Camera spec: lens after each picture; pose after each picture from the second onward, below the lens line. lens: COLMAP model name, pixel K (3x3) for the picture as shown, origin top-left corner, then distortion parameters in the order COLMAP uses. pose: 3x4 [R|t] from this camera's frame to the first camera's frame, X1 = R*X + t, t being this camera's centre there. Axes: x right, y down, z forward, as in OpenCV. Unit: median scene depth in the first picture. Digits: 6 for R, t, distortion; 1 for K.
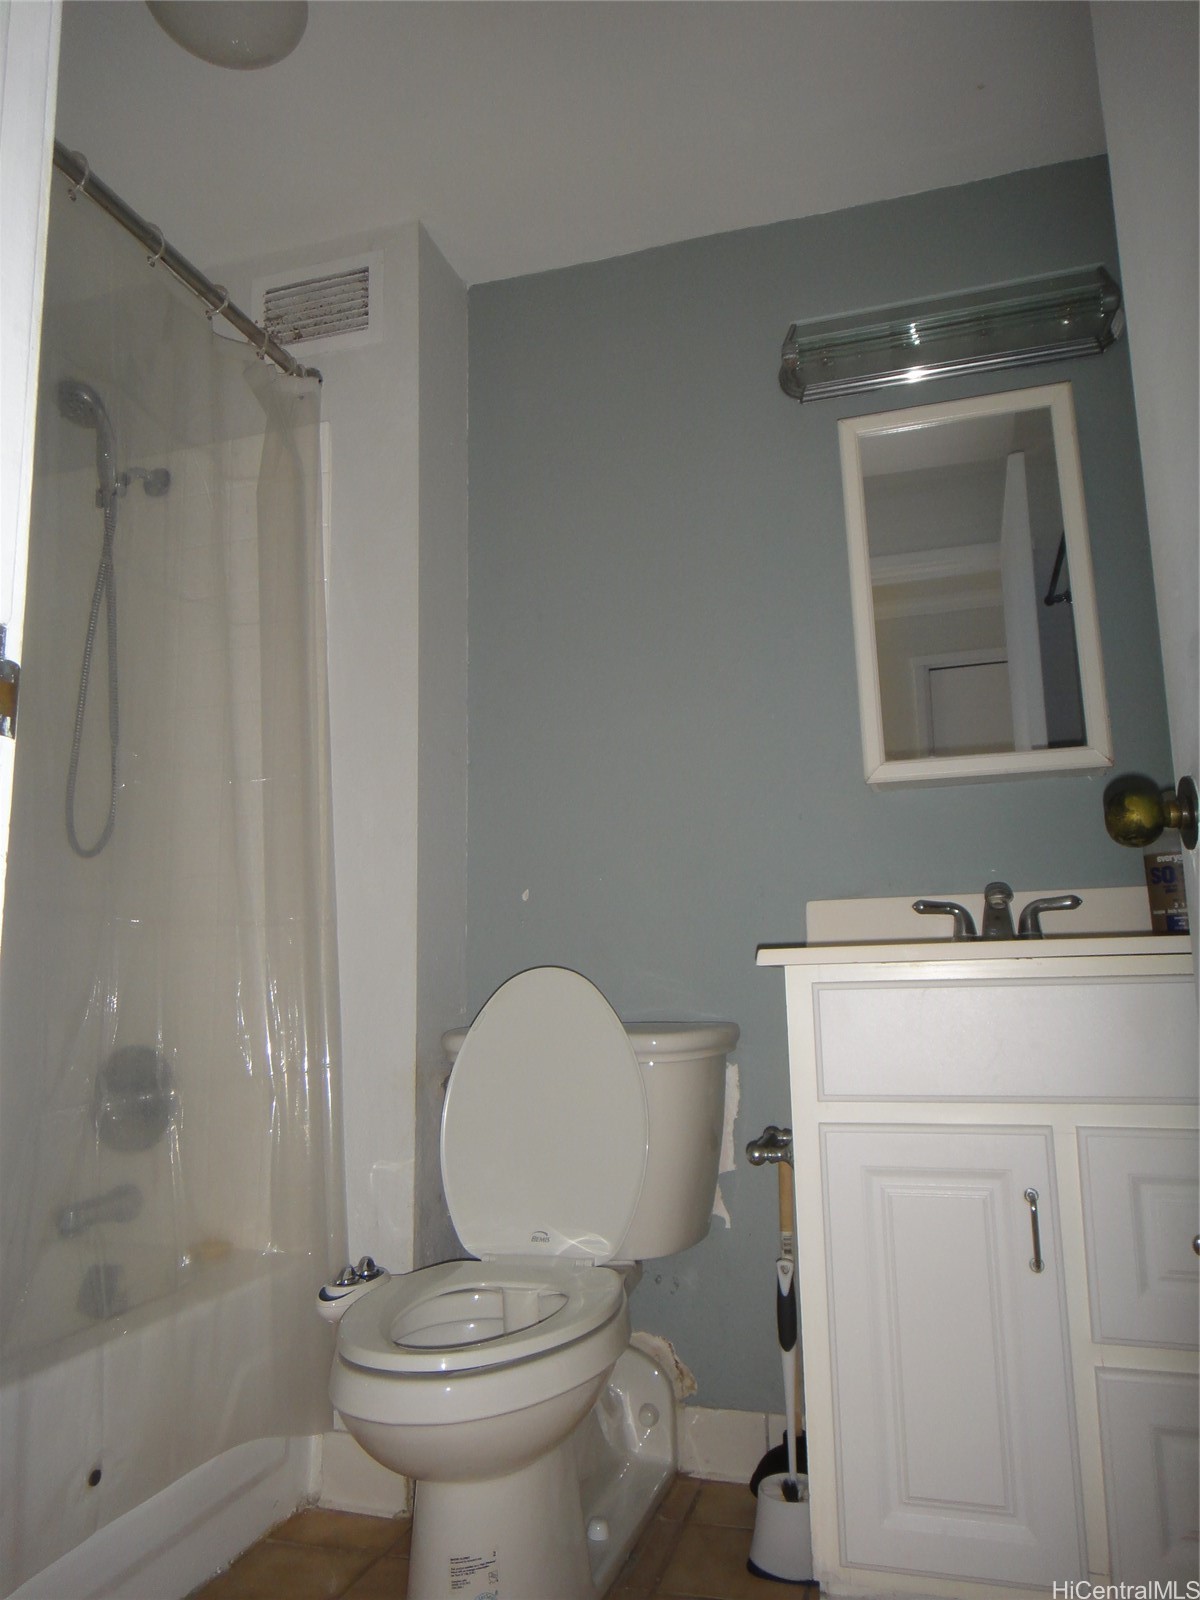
lens RADIAL K [[1110.1, 0, 594.0], [0, 1110.1, 806.6], [0, 0, 1]] dist [0.012787, -0.001656]
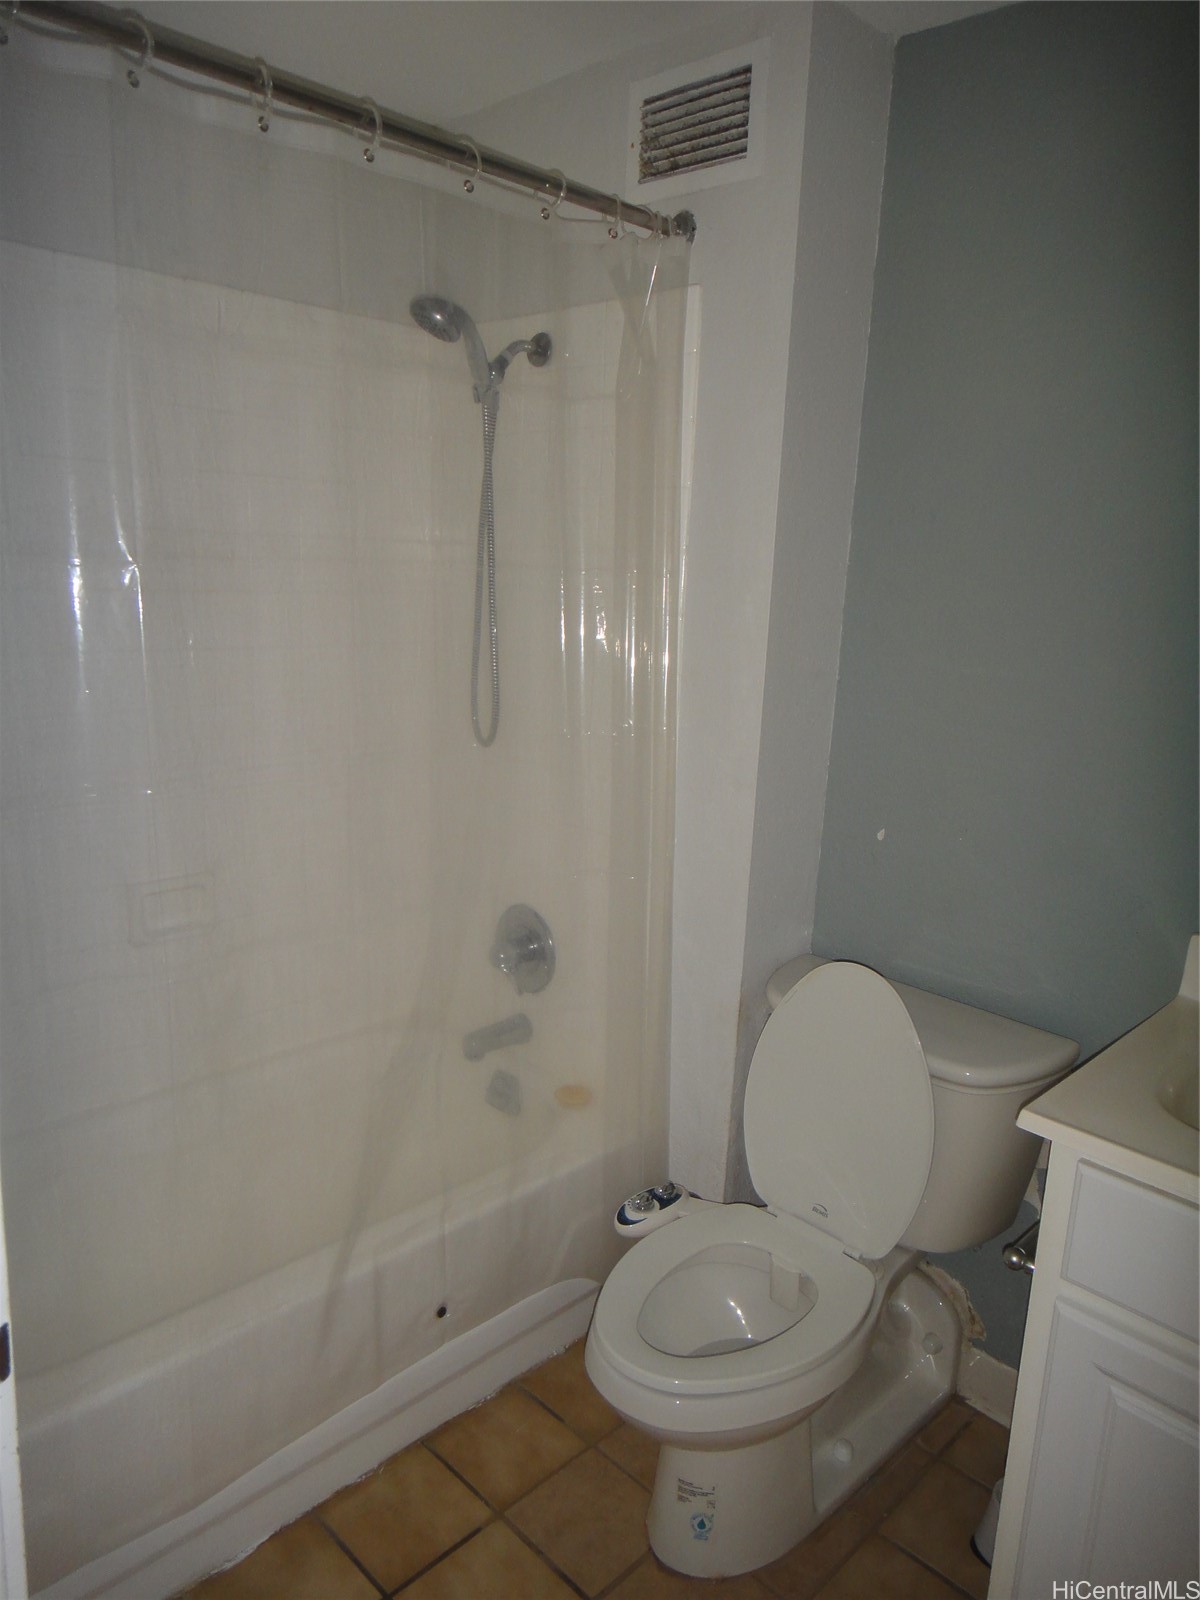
lens RADIAL K [[1110.1, 0, 593.4], [0, 1110.1, 800.8], [0, 0, 1]] dist [0.012787, -0.001656]
pose [[0.883536, 0.155017, -0.441966, 0.142023], [0.017487, 0.932063, 0.361874, -0.307279], [0.468037, -0.327457, 0.820800, 0.130030]]
